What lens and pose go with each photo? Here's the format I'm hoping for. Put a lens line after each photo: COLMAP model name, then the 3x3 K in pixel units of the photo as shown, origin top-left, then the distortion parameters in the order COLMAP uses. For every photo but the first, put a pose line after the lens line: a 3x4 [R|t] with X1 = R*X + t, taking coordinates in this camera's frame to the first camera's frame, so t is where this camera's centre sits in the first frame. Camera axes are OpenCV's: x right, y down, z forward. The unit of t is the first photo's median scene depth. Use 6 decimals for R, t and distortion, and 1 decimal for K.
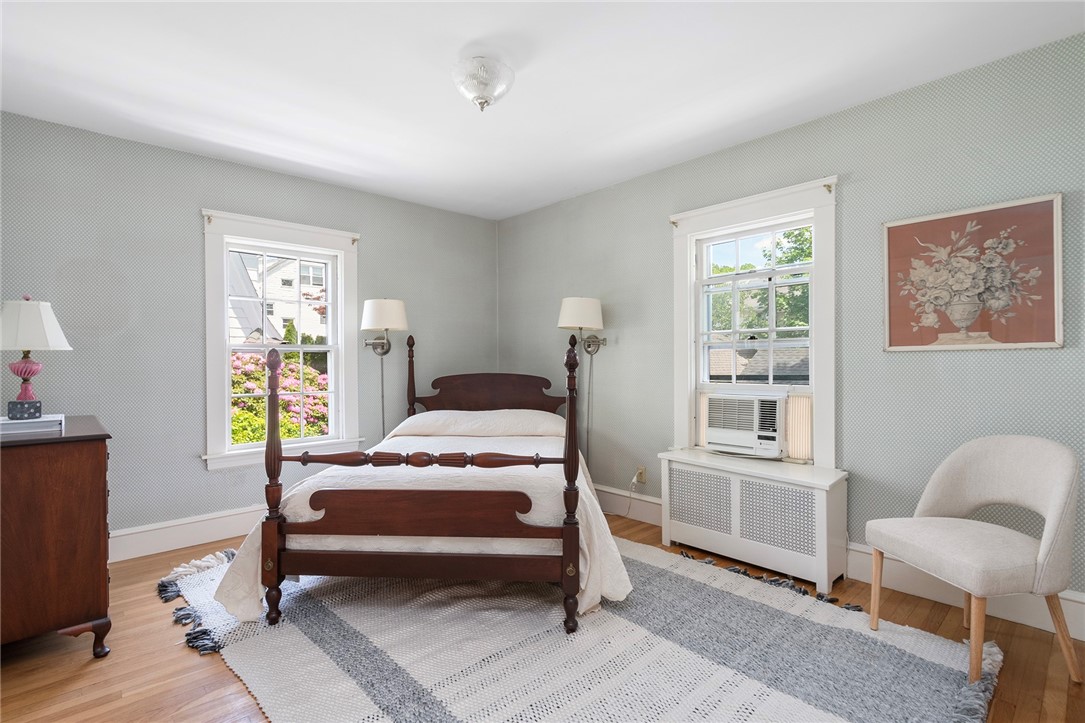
lens RADIAL K [[498.3, 0, 542.5], [0, 498.3, 361.5], [0, 0, 1]] dist [0.001793, 0.000352]
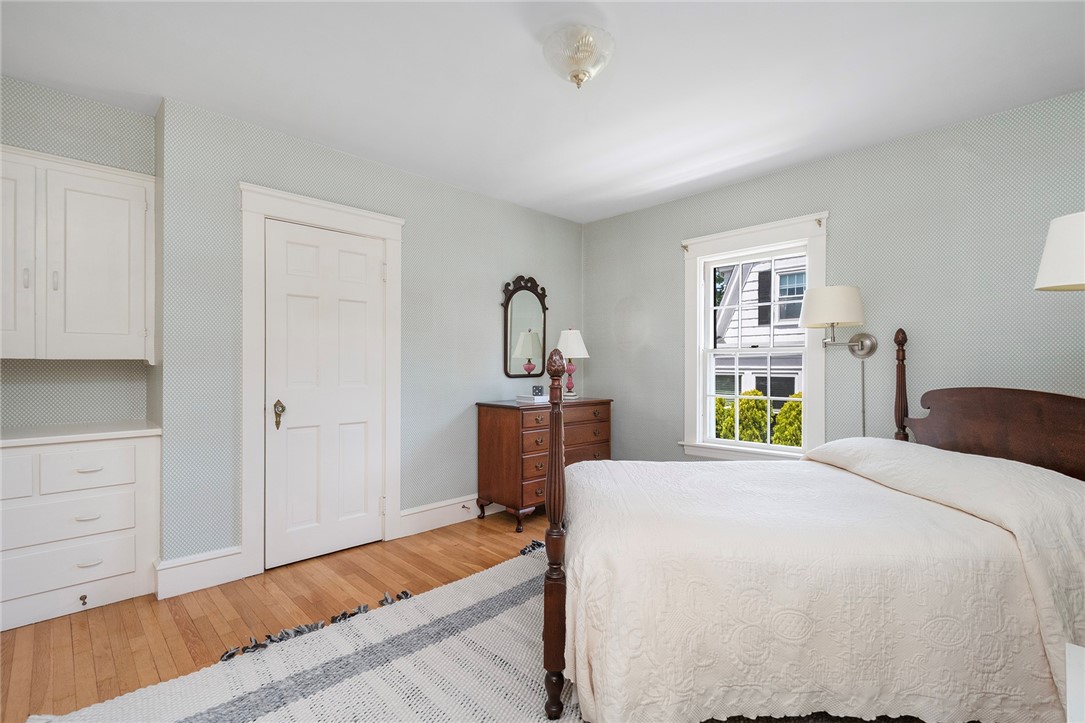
lens RADIAL K [[498.3, 0, 542.5], [0, 498.3, 361.5], [0, 0, 1]] dist [0.001793, 0.000352]
pose [[0.036296, -0.008661, -0.999304, 0.463423], [-0.006887, 0.999937, -0.008916, 0.003704], [0.999317, 0.007205, 0.036235, 0.540292]]
